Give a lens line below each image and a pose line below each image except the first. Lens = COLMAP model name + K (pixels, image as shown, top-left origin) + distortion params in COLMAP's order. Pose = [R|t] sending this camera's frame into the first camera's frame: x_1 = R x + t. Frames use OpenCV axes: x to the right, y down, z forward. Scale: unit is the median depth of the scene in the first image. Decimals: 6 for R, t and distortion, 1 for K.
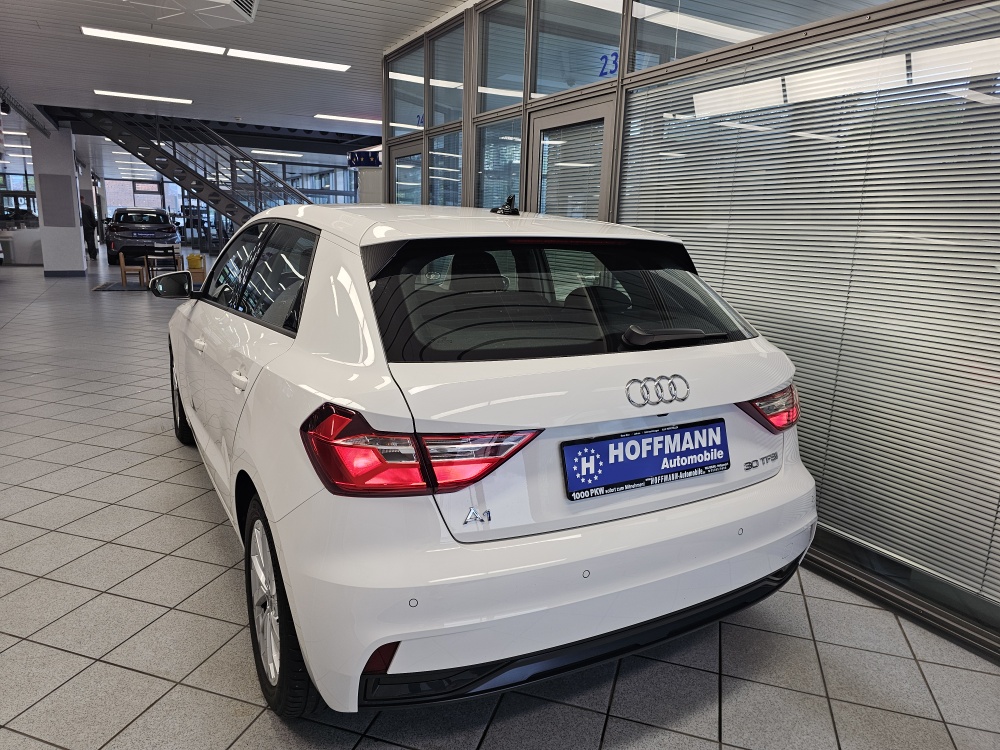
lens RADIAL K [[685.2, 0, 496.4], [0, 685.2, 369.9], [0, 0, 1]] dist [0.050744, -0.067118]
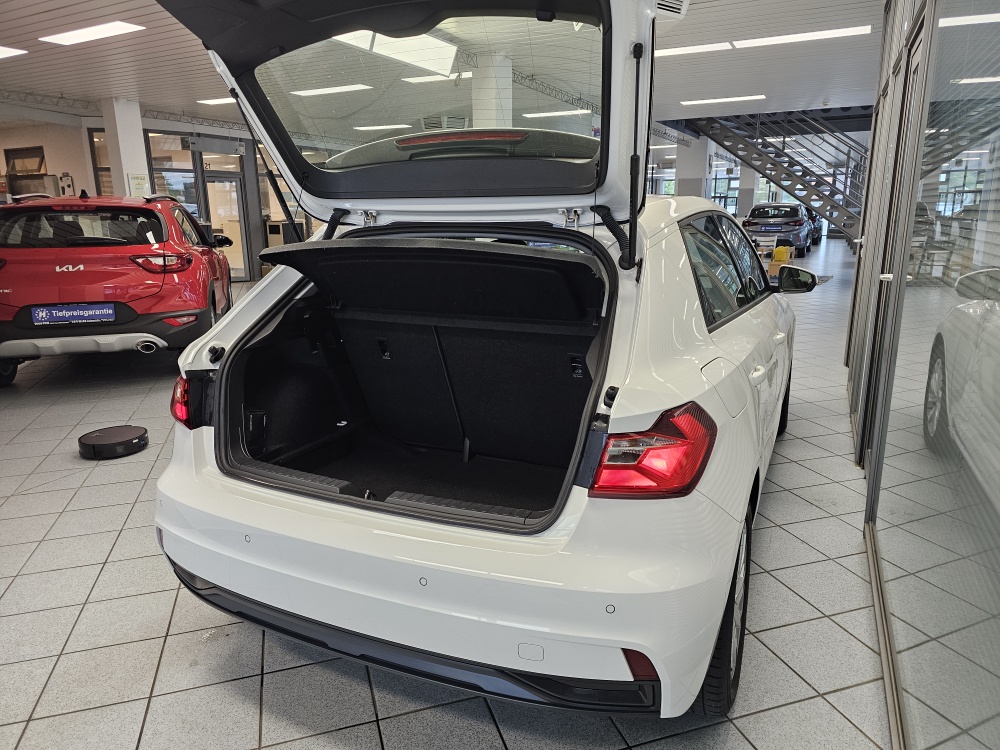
lens RADIAL K [[685.2, 0, 496.4], [0, 685.2, 369.9], [0, 0, 1]] dist [0.050744, -0.067118]
pose [[0.572546, 0.146238, -0.806725, 0.194281], [-0.138579, 0.987068, 0.080577, -0.017699], [0.808076, 0.065661, 0.585407, 0.107081]]
